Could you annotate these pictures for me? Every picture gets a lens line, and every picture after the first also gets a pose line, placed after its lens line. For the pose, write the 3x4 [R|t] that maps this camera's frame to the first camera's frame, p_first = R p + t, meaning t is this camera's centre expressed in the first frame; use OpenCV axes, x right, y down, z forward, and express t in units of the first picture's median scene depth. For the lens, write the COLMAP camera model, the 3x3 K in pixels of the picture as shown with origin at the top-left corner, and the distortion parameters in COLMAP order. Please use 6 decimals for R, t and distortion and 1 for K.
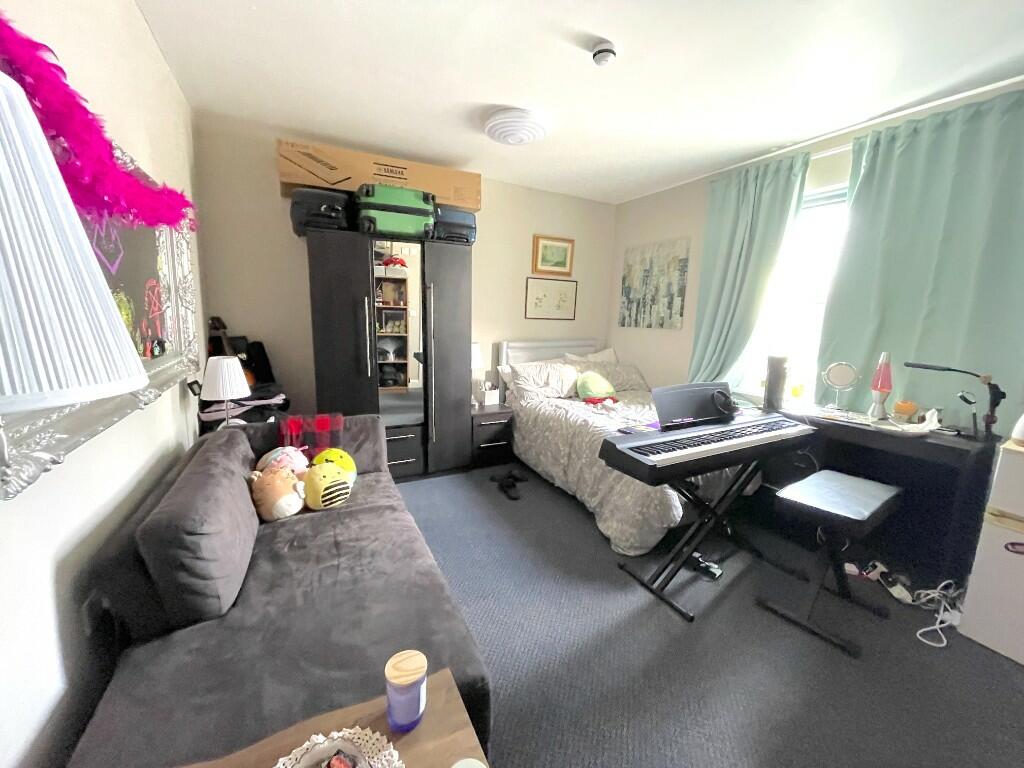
lens RADIAL K [[411.4, 0, 511.1], [0, 411.4, 383.2], [0, 0, 1]] dist [0.000309, 0.000413]
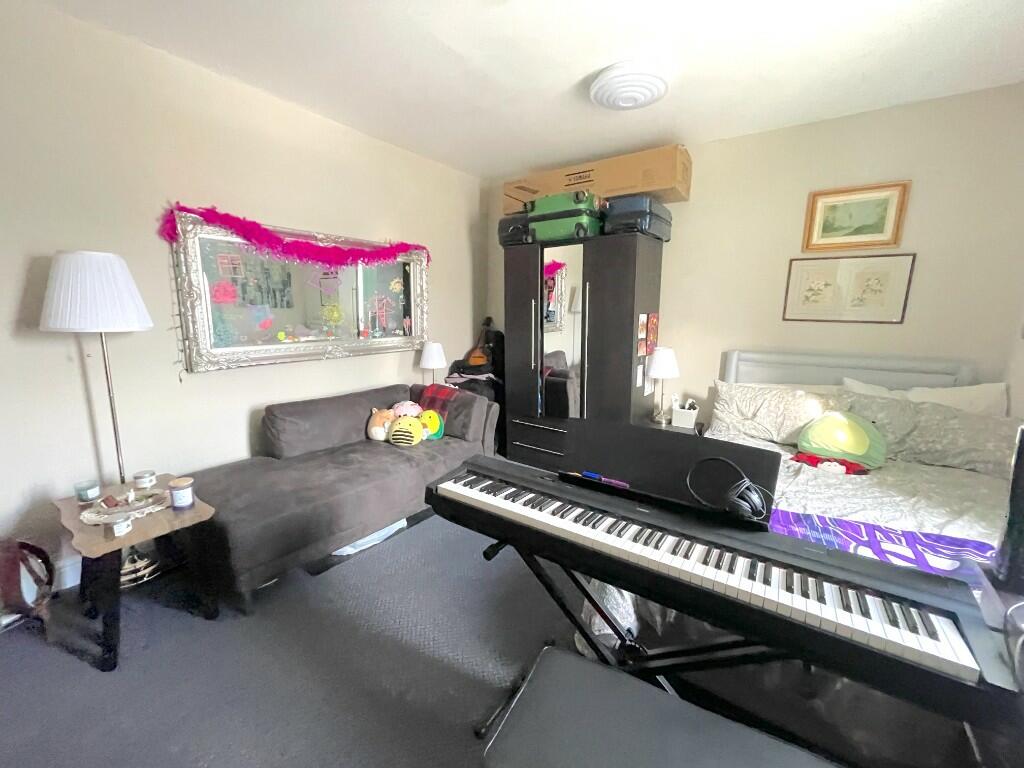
lens RADIAL K [[411.4, 0, 508.8], [0, 411.4, 382.2], [0, 0, 1]] dist [0.000309, 0.000413]
pose [[0.455678, 0.135664, -0.879746, 0.458829], [-0.148634, 0.986039, 0.075068, -0.040304], [0.877648, 0.096553, 0.469480, 0.297137]]
